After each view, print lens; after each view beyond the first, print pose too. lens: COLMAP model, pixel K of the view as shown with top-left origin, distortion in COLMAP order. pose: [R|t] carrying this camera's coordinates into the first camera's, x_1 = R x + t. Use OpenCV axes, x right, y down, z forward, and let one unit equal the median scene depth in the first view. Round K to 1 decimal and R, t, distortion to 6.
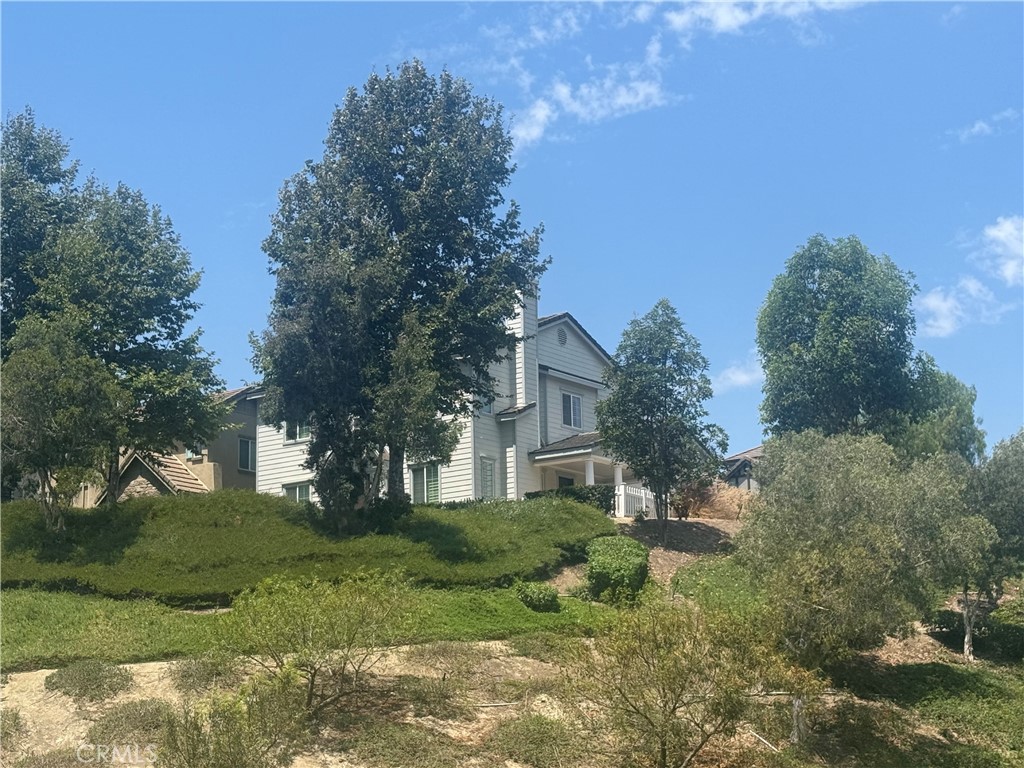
lens RADIAL K [[1878.5, 0, 512.0], [0, 1878.5, 384.0], [0, 0, 1]] dist [0.106815, 0.165110]
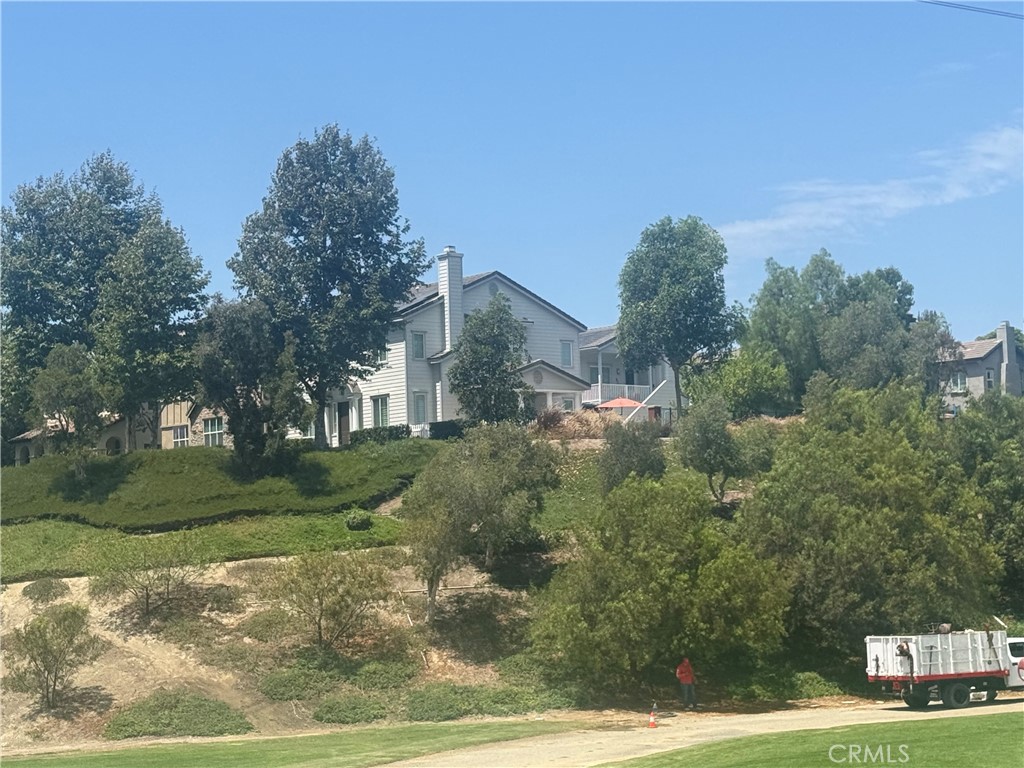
lens RADIAL K [[2196.8, 0, 512.3], [0, 2196.8, 383.6], [0, 0, 1]] dist [0.031983, 0.407527]
pose [[0.969148, -0.028140, -0.244867, 0.567948], [0.062611, 0.988980, 0.134155, -0.227009], [0.238394, -0.145347, 0.960230, -0.681863]]
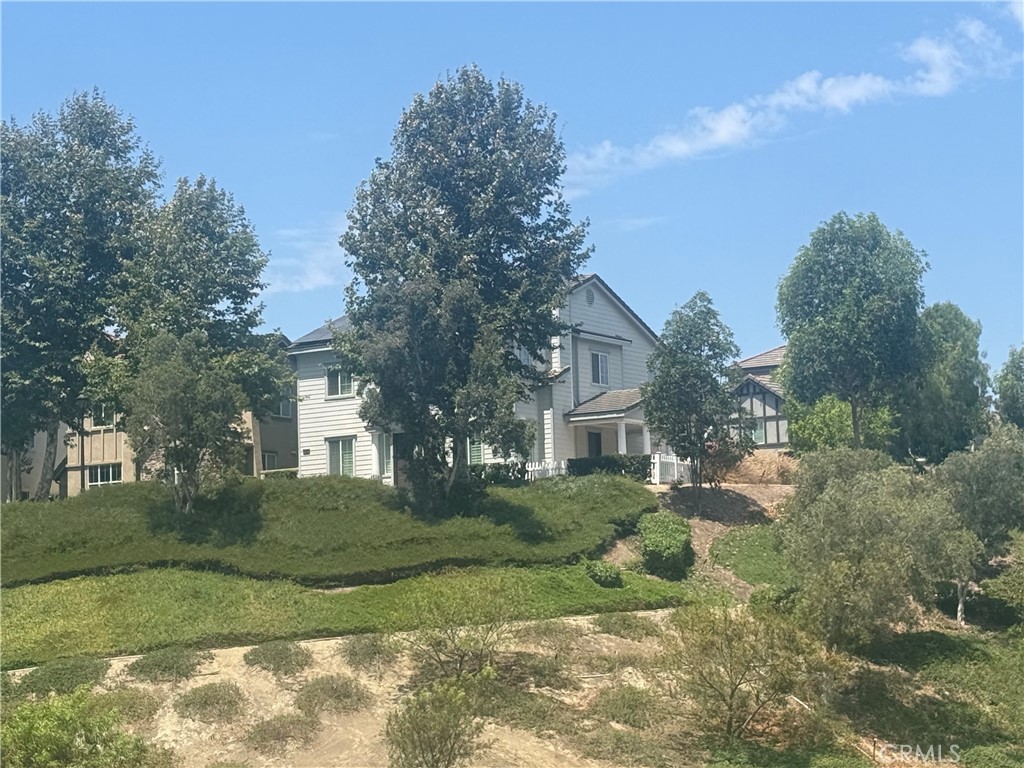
lens RADIAL K [[2538.7, 0, 512.0], [0, 2538.7, 384.0], [0, 0, 1]] dist [0.123751, -0.669505]
pose [[0.998587, 0.003188, 0.053052, -0.124296], [-0.008397, 0.995126, 0.098255, -0.156260], [-0.052481, -0.098561, 0.993746, -0.552291]]
